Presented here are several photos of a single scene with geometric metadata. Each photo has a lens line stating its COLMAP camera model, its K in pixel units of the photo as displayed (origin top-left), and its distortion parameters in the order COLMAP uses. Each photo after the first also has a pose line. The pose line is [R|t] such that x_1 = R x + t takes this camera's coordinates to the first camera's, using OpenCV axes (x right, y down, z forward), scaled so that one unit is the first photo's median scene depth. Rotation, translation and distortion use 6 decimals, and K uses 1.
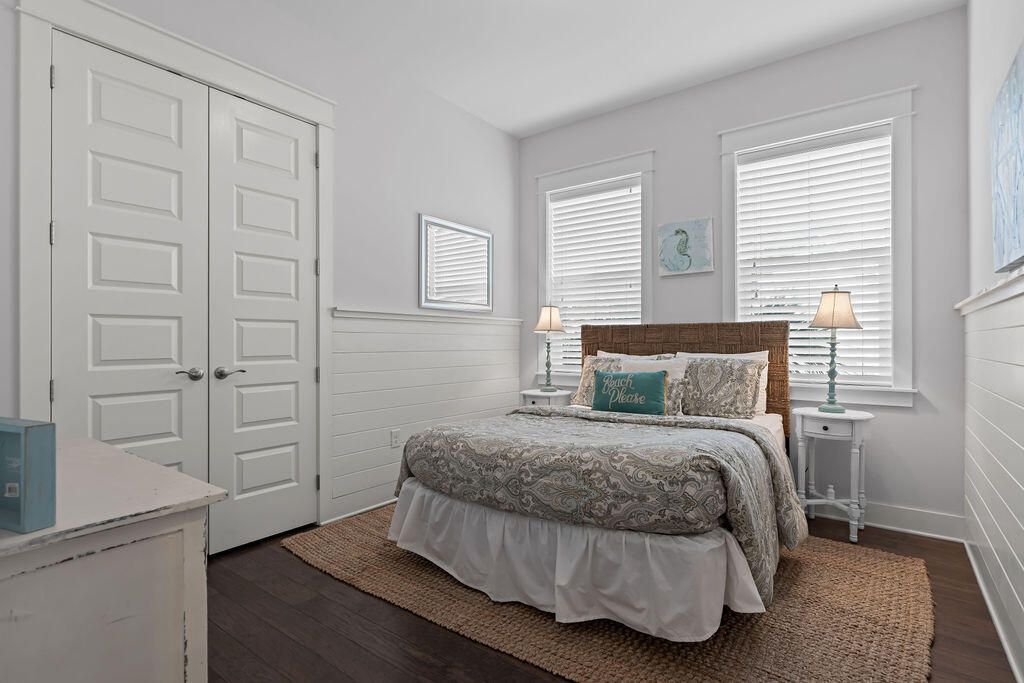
lens RADIAL K [[500.1, 0, 512.0], [0, 500.1, 341.5], [0, 0, 1]] dist [-0.002172, -0.000075]
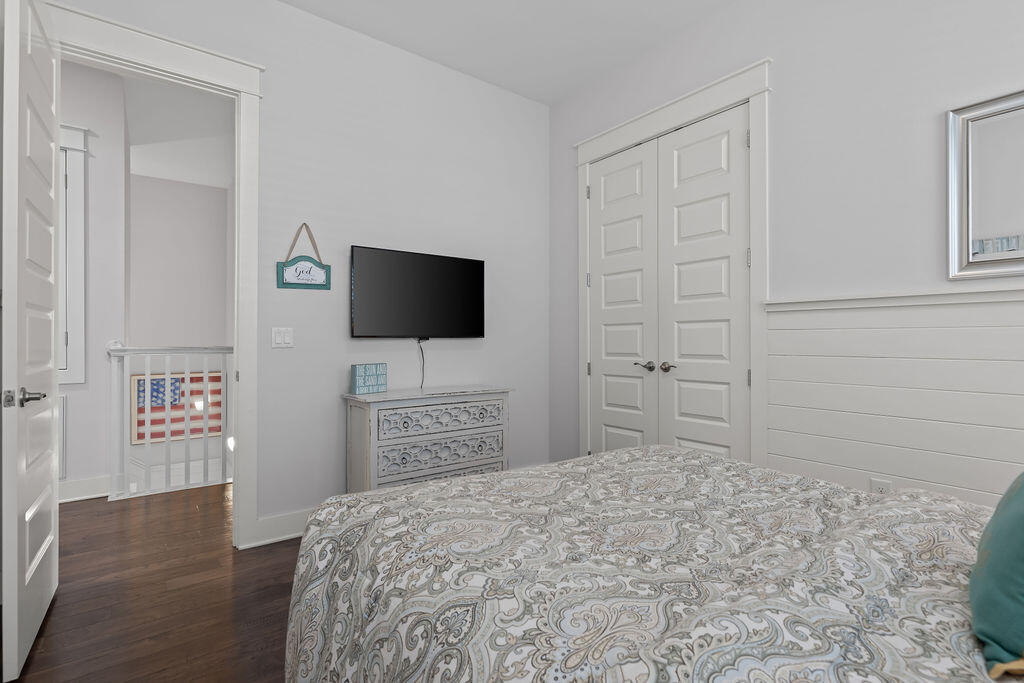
lens RADIAL K [[500.1, 0, 512.0], [0, 500.1, 341.5], [0, 0, 1]] dist [-0.002172, -0.000075]
pose [[-0.258366, 0.006357, -0.966026, 0.606202], [0.004219, 0.999976, 0.005452, -0.006224], [0.966038, -0.002667, -0.258387, 0.843868]]
